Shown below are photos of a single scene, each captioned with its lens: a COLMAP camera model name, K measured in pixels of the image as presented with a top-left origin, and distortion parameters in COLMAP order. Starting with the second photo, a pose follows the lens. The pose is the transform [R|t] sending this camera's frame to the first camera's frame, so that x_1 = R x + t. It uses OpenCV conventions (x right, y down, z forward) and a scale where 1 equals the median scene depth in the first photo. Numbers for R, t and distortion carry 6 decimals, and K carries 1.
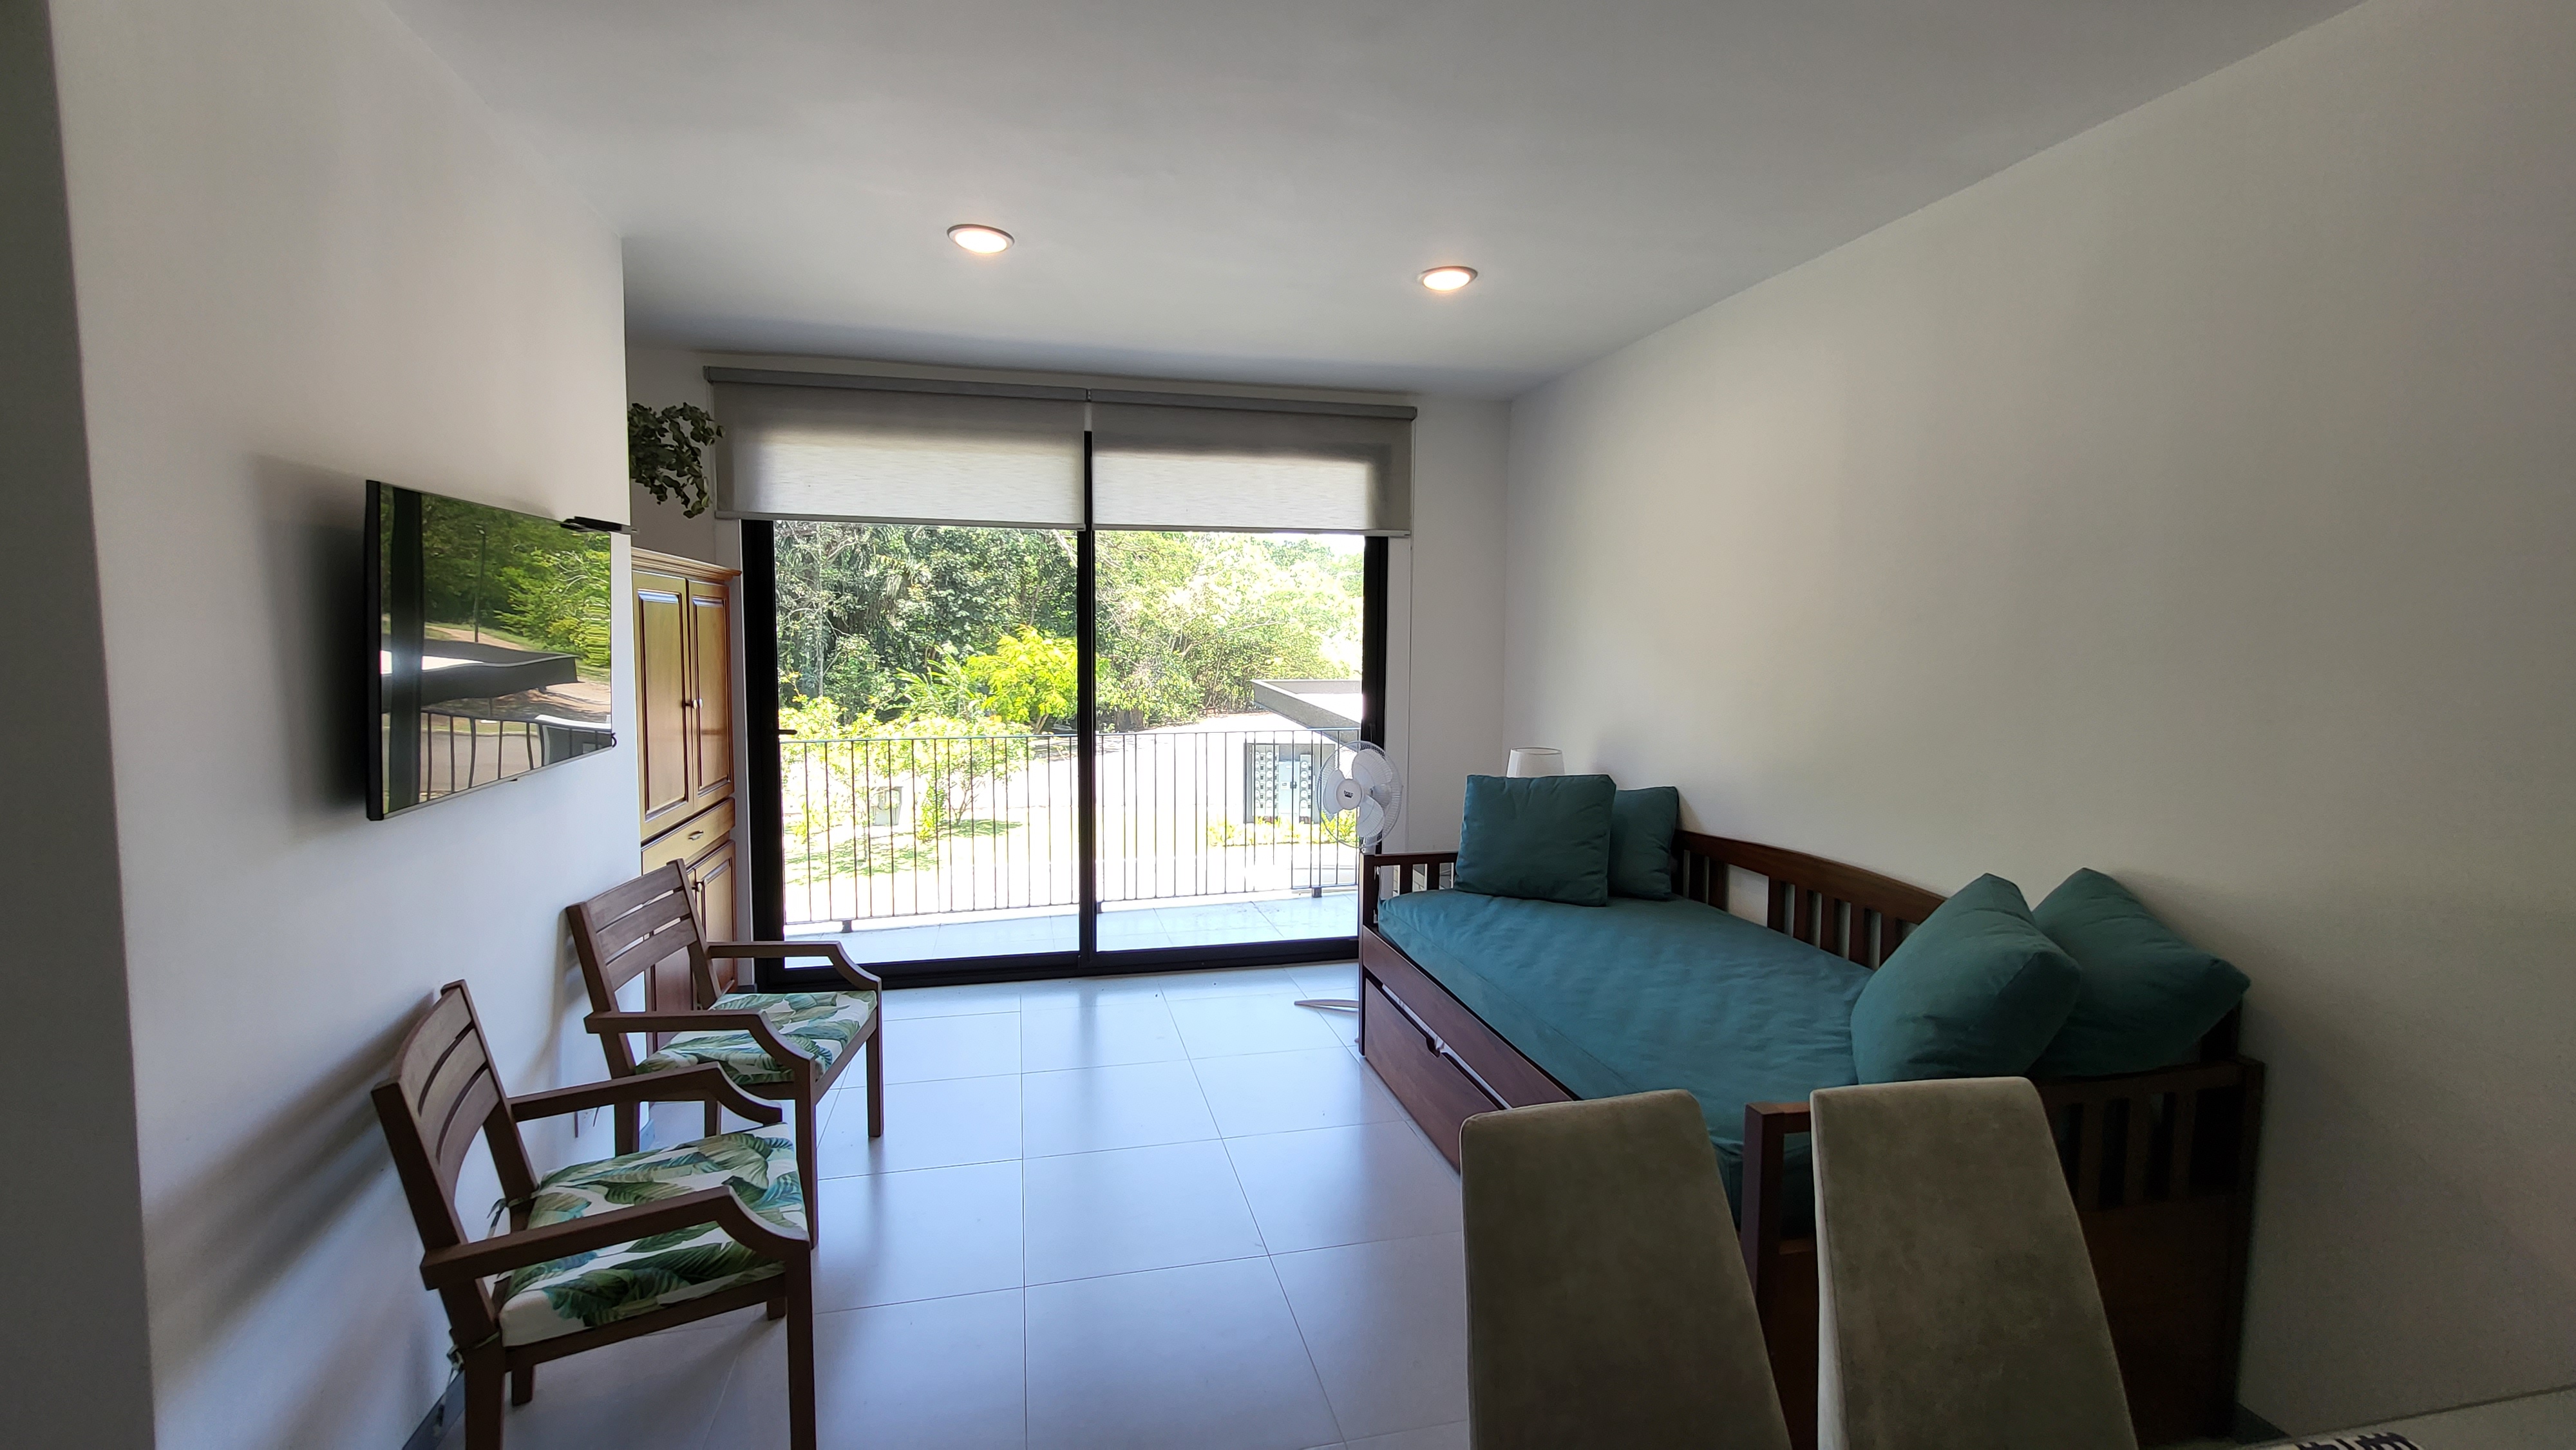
lens RADIAL K [[1016.4, 0, 1246.9], [0, 1016.4, 715.5], [0, 0, 1]] dist [-0.000376, -0.000566]
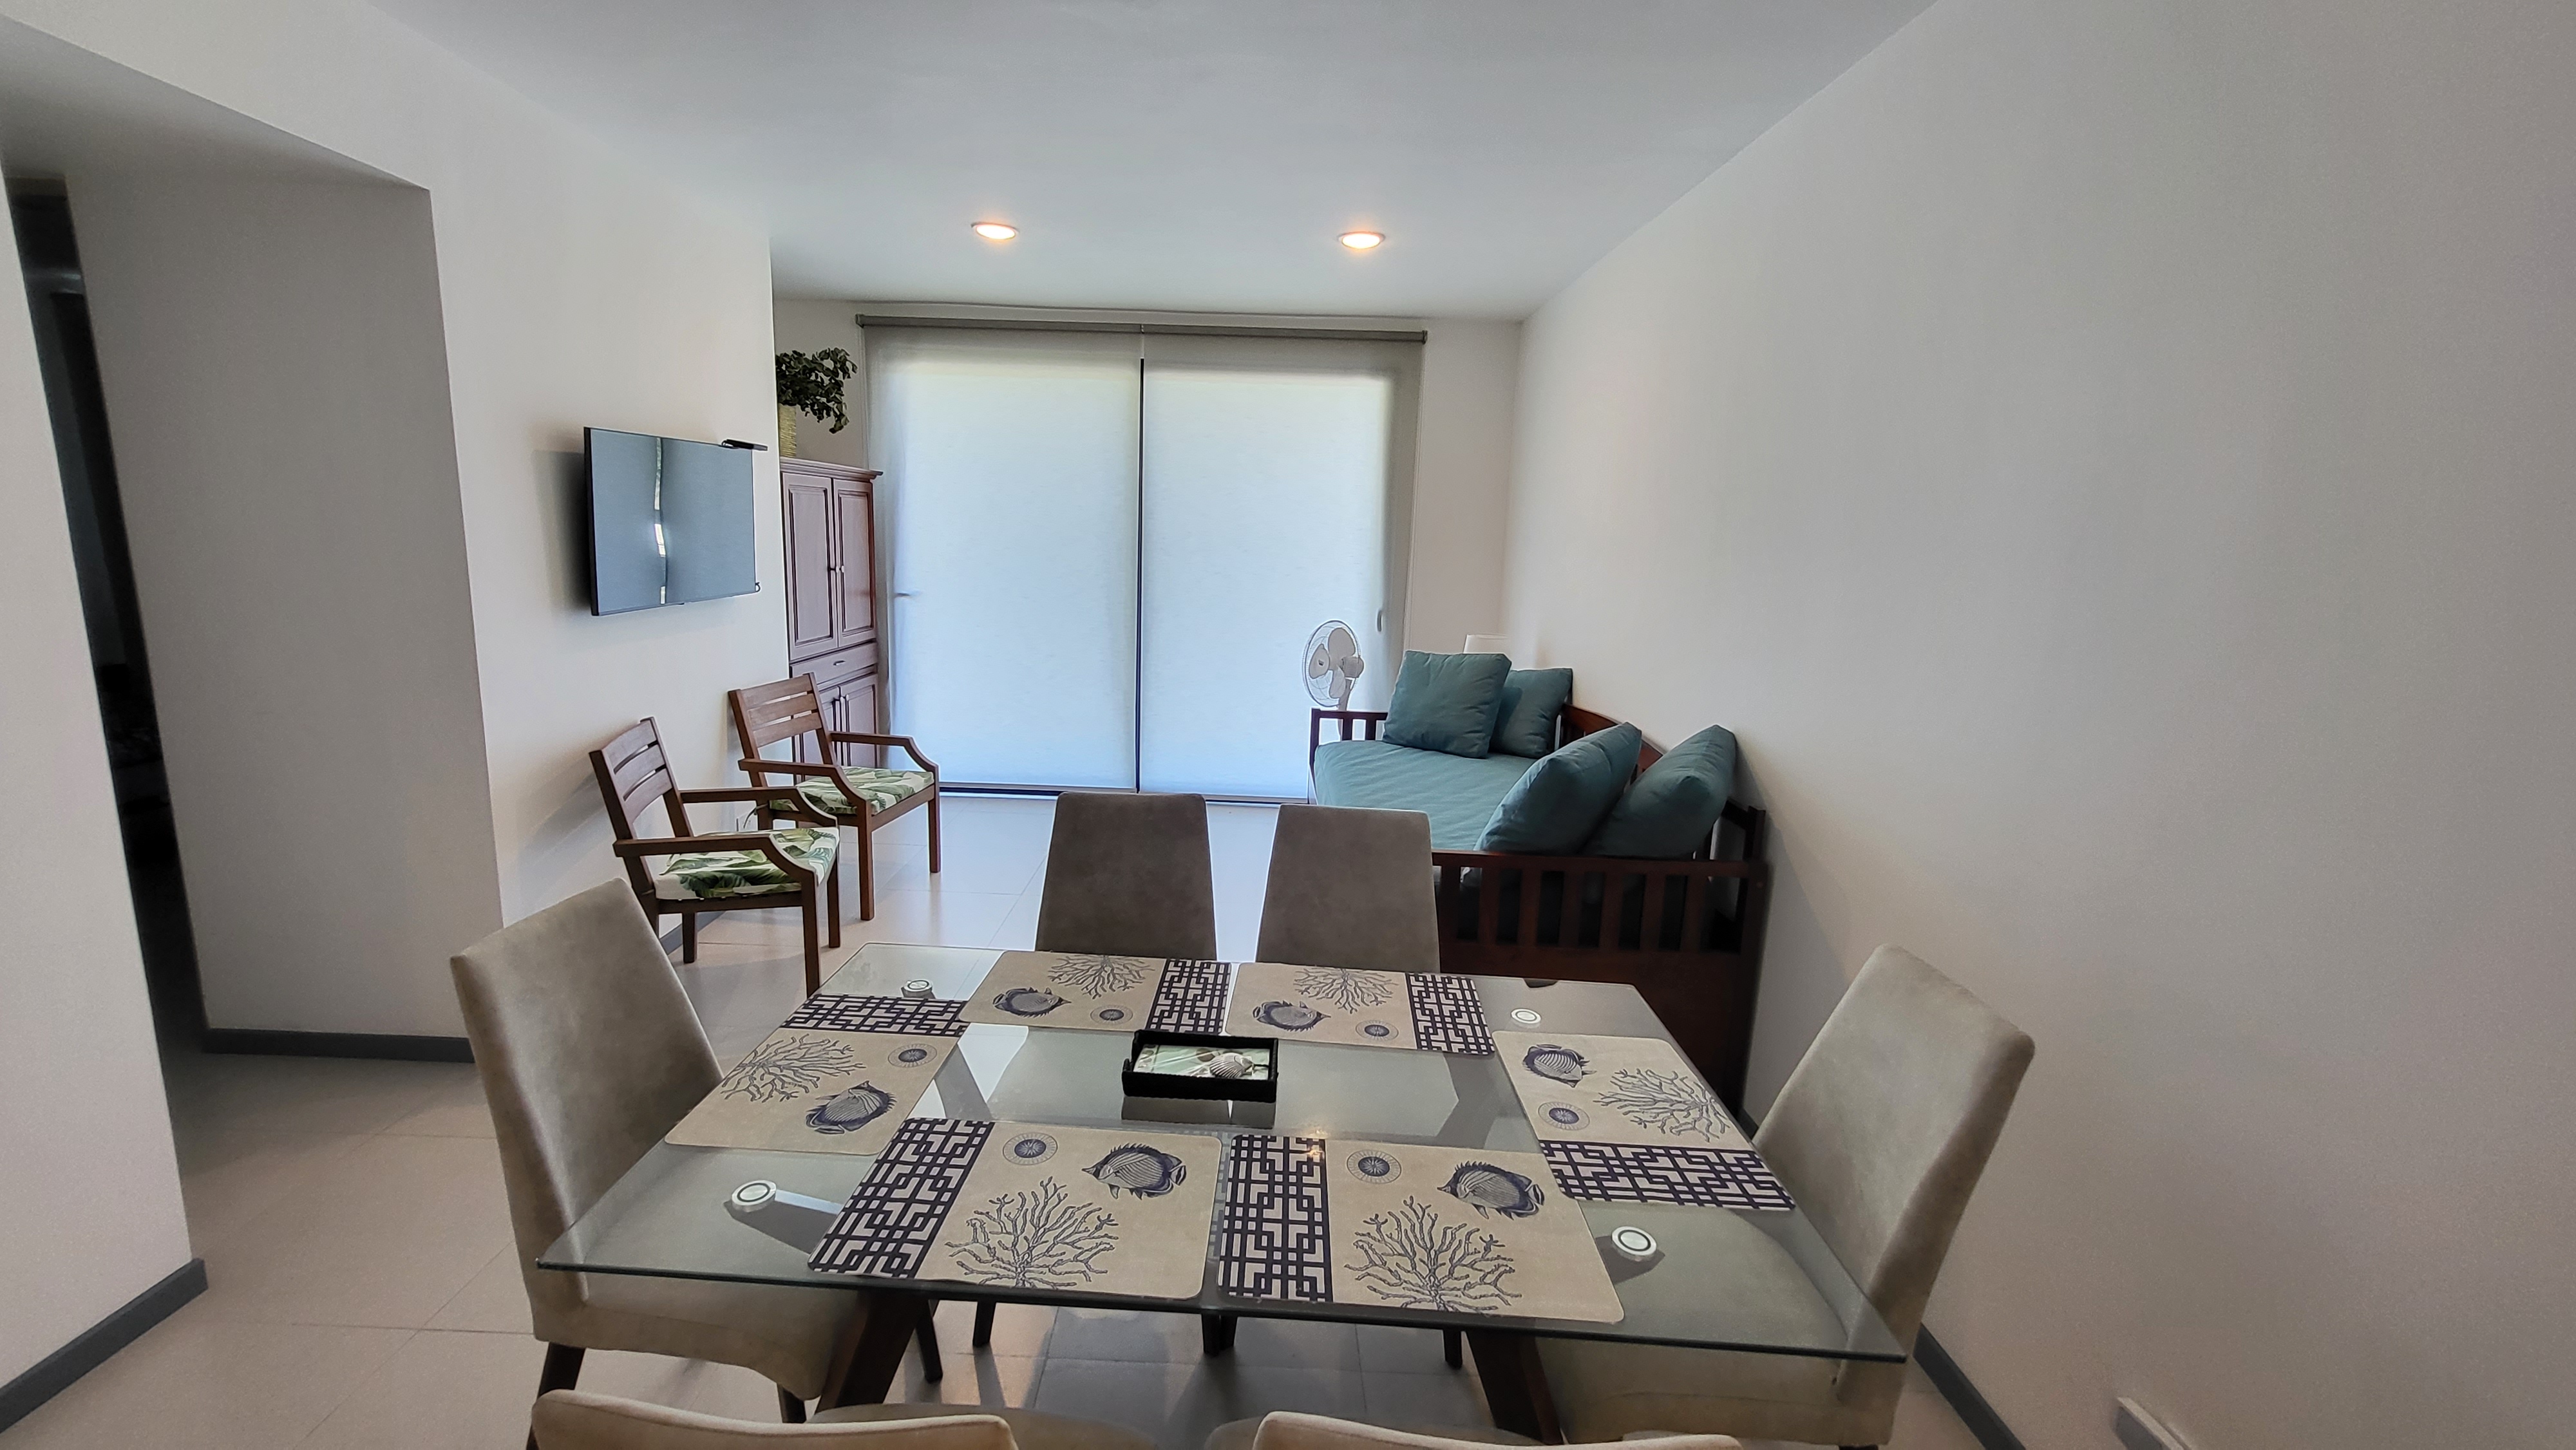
lens RADIAL K [[1016.4, 0, 1246.9], [0, 1016.4, 715.5], [0, 0, 1]] dist [-0.000376, -0.000566]
pose [[0.972068, 0.066211, -0.225167, 0.443326], [-0.042945, 0.993363, 0.106702, 0.020818], [0.230738, -0.094052, 0.968460, -0.327839]]
